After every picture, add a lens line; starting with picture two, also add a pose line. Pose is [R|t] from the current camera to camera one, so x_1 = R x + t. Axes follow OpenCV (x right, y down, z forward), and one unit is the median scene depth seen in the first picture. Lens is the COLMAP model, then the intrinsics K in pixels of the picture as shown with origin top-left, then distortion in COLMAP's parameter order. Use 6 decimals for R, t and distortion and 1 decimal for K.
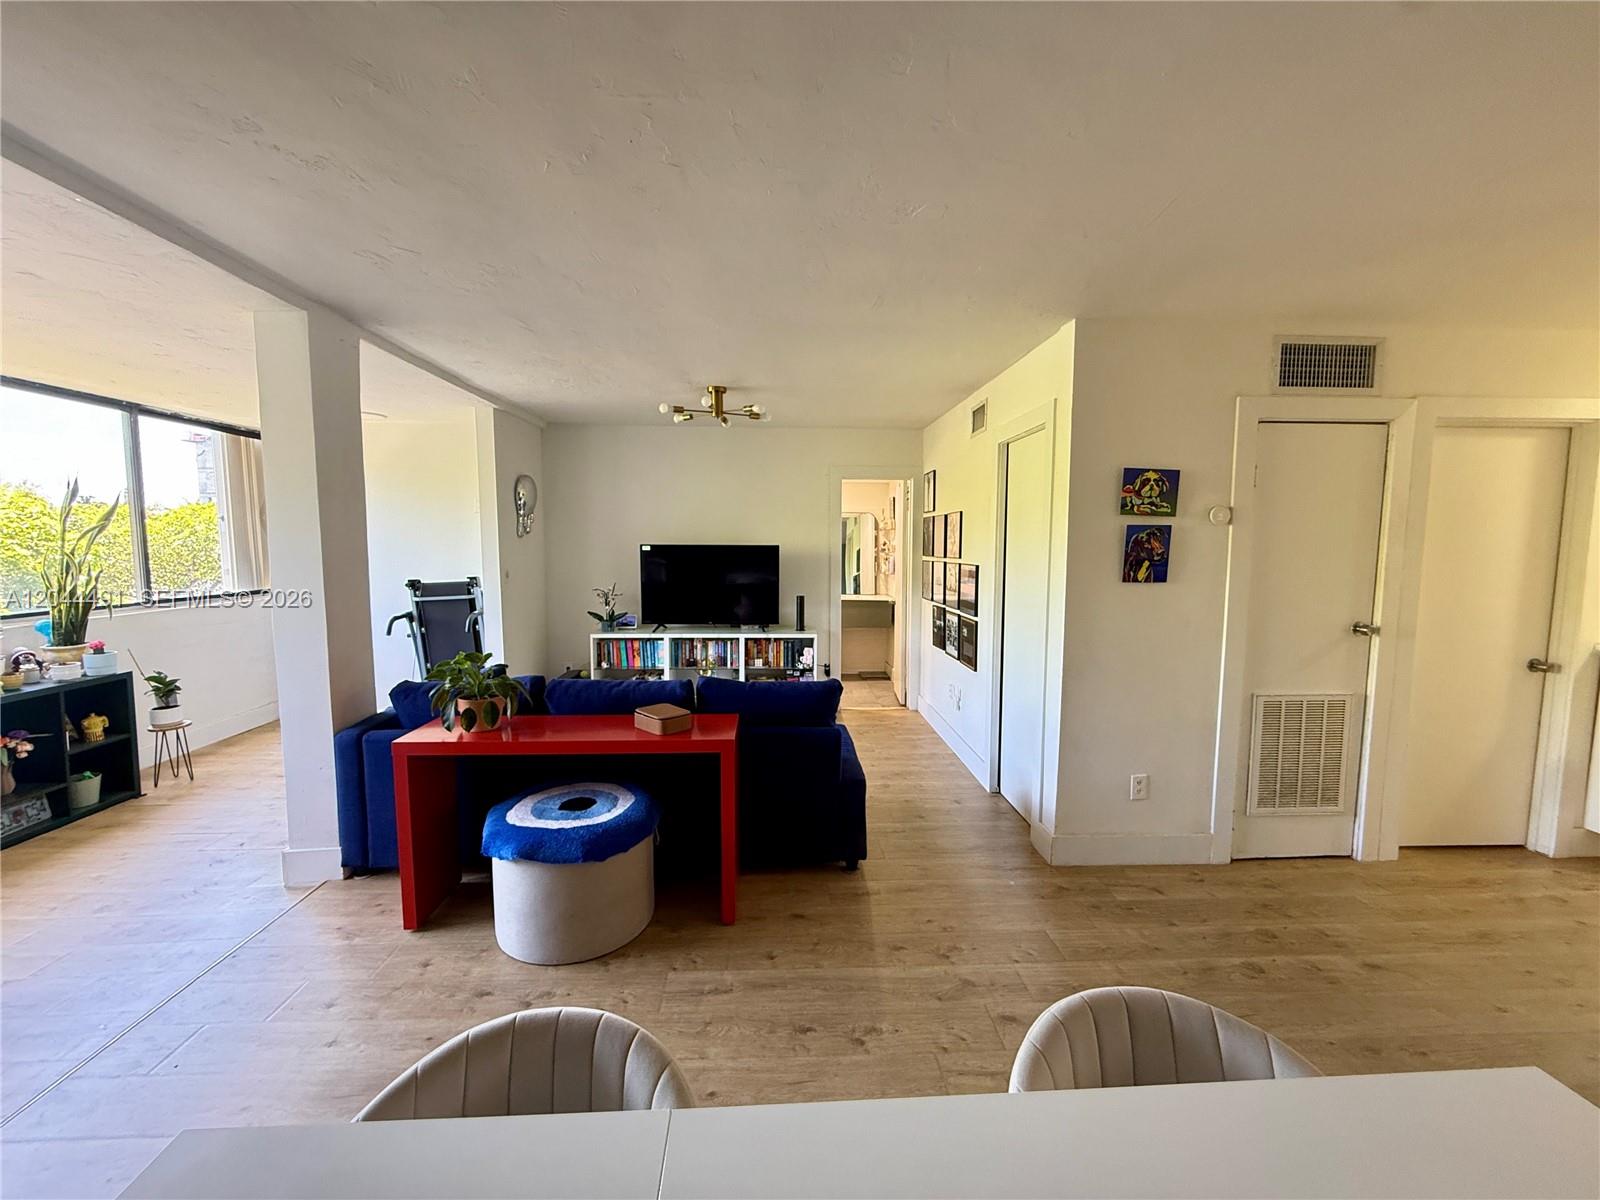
lens RADIAL K [[640.0, 0, 794.5], [0, 640.0, 597.7], [0, 0, 1]] dist [-0.000803, -0.000417]
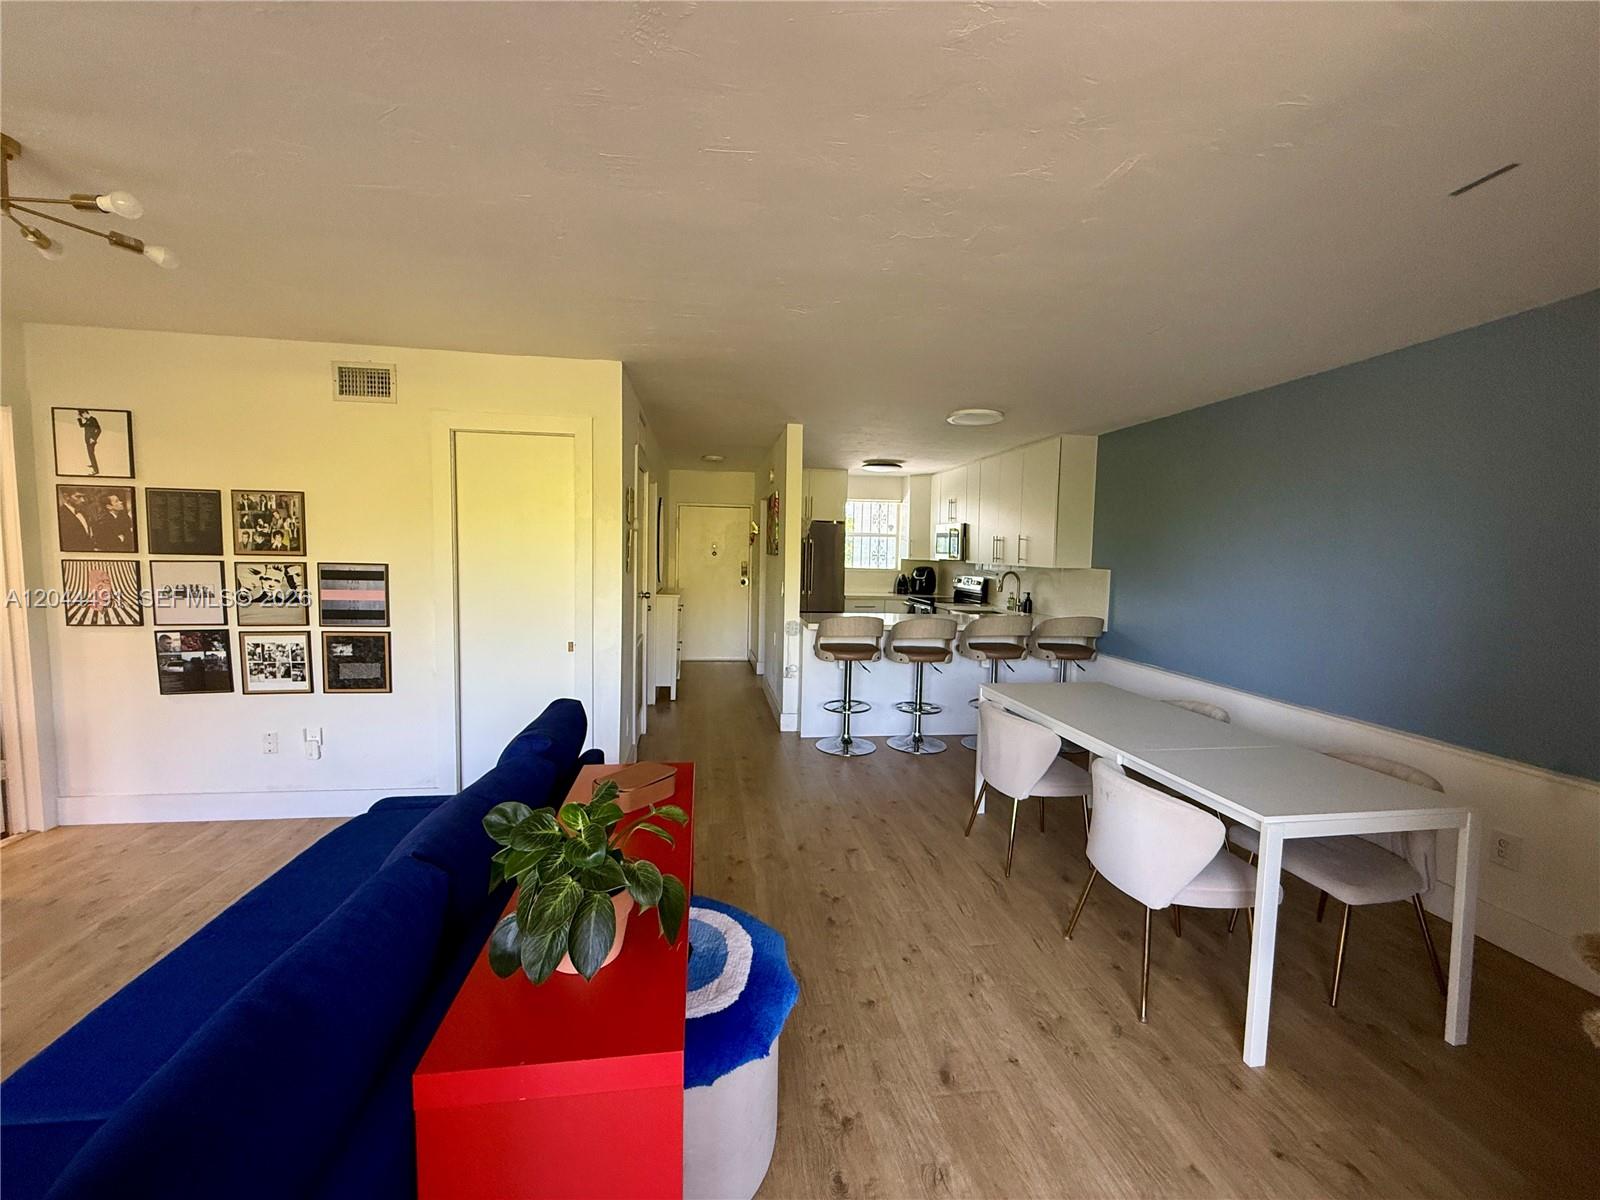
lens RADIAL K [[640.0, 0, 794.5], [0, 640.0, 597.7], [0, 0, 1]] dist [-0.000803, -0.000417]
pose [[-0.101797, -0.078368, 0.991714, -0.800415], [0.061937, 0.994459, 0.084943, -0.061475], [-0.992875, 0.070070, -0.096379, 0.760801]]
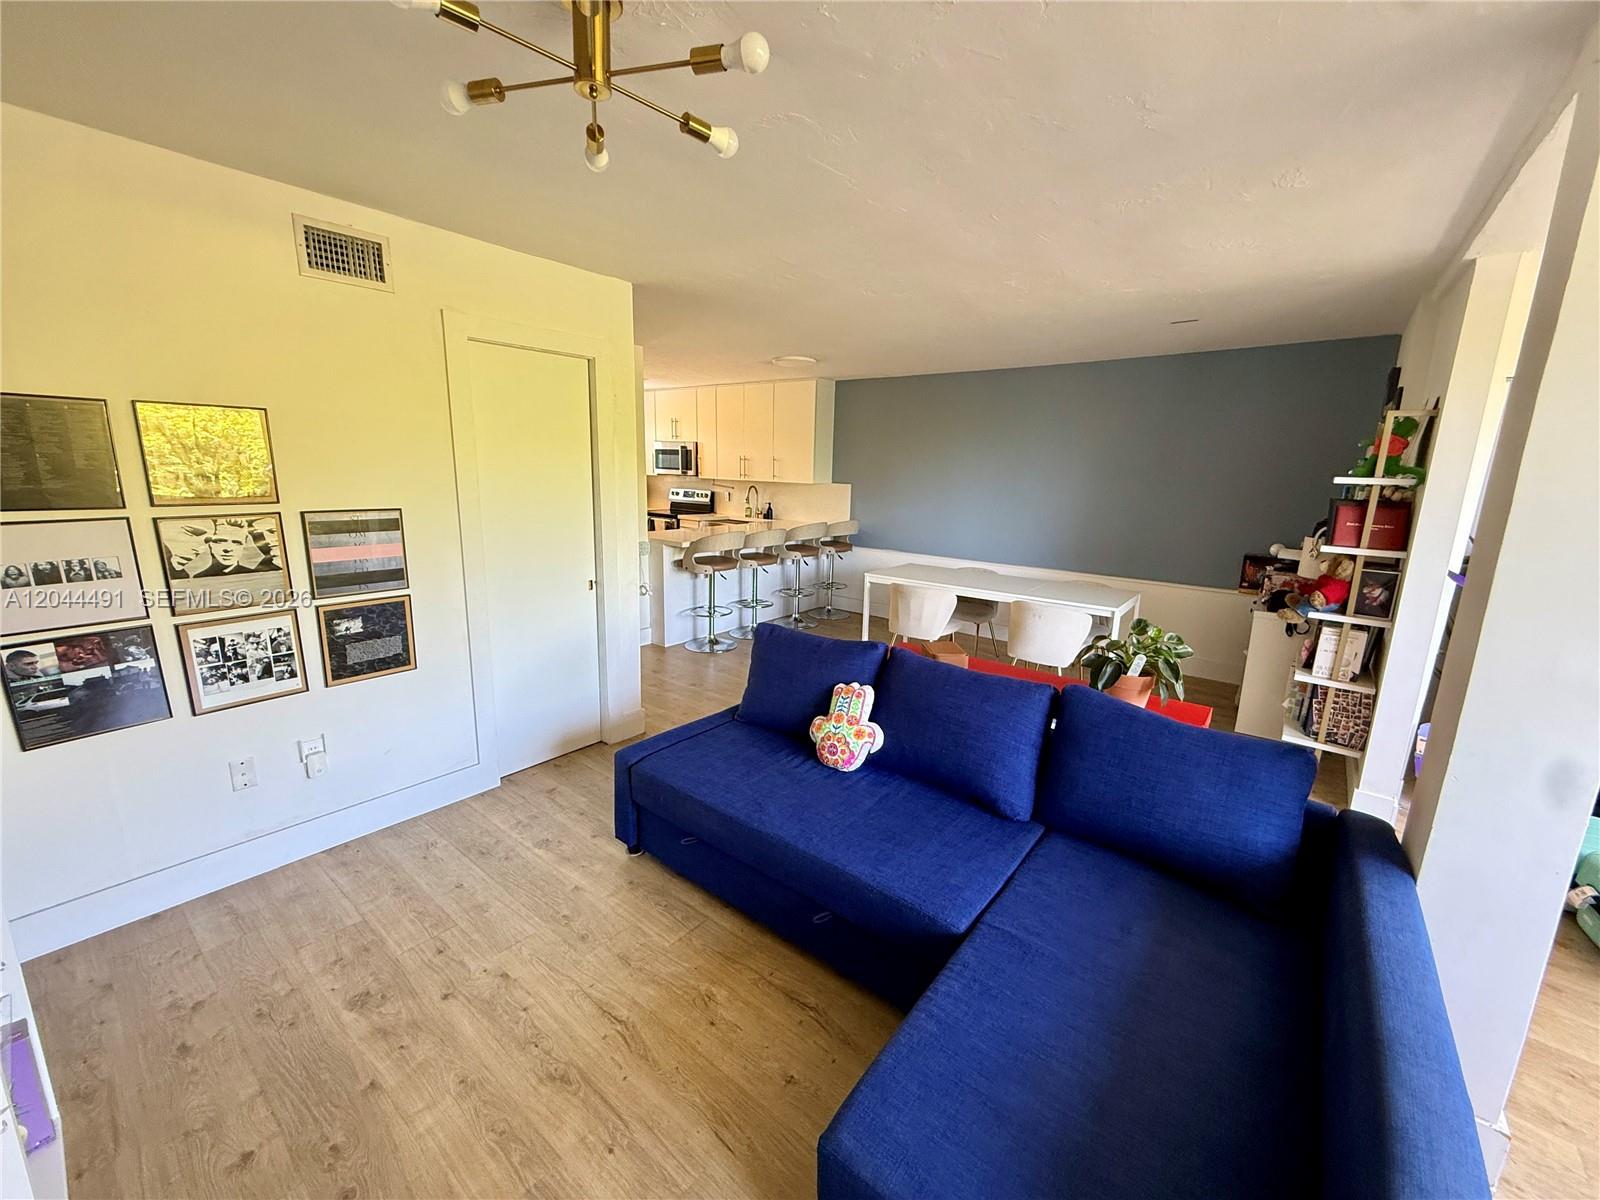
lens RADIAL K [[640.0, 0, 794.5], [0, 640.0, 597.7], [0, 0, 1]] dist [-0.000803, -0.000417]
pose [[-0.755113, -0.154706, 0.637080, -0.594724], [0.028557, 0.963074, 0.267717, -0.170845], [-0.654972, 0.220350, -0.722812, 1.663191]]
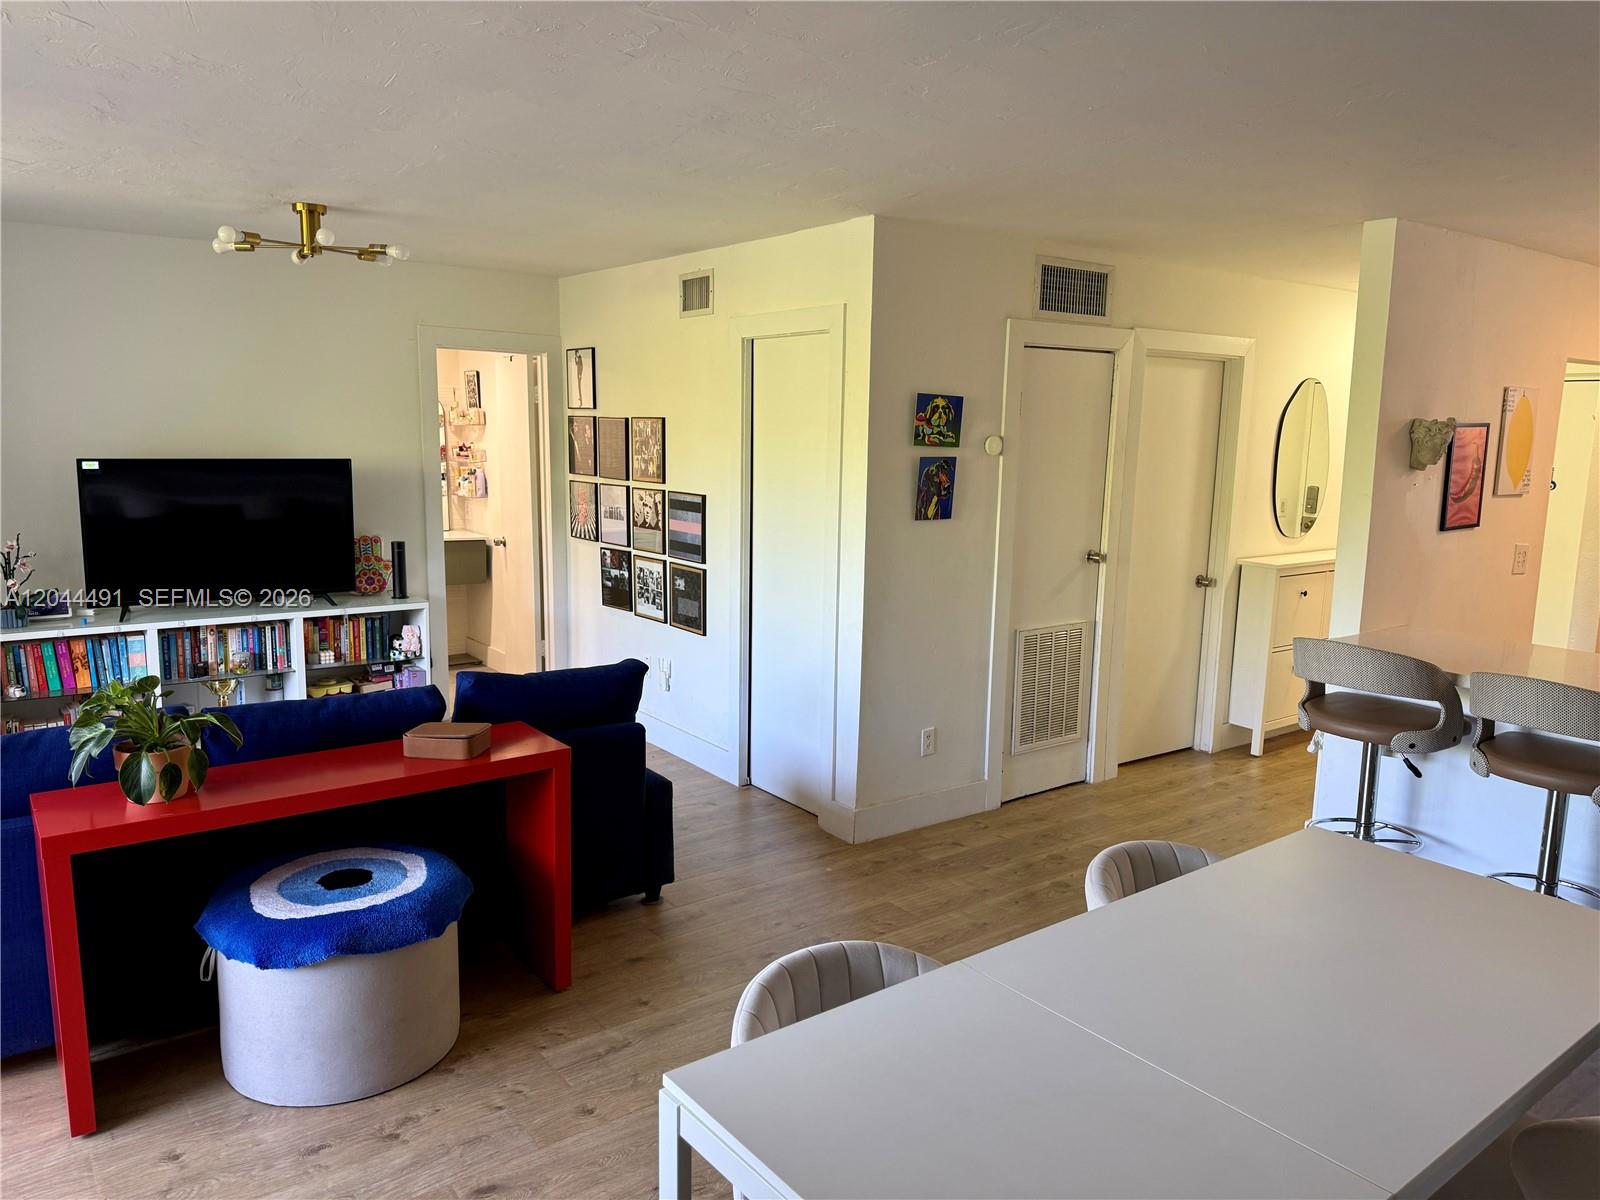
lens RADIAL K [[1120.8, 0, 800.0], [0, 1120.8, 600.0], [0, 0, 1]] dist [0.127210, -0.166642]
pose [[0.824802, -0.074851, 0.560446, -0.503358], [0.031817, 0.995773, 0.086167, -0.052051], [-0.564526, -0.053239, 0.823696, -0.216083]]
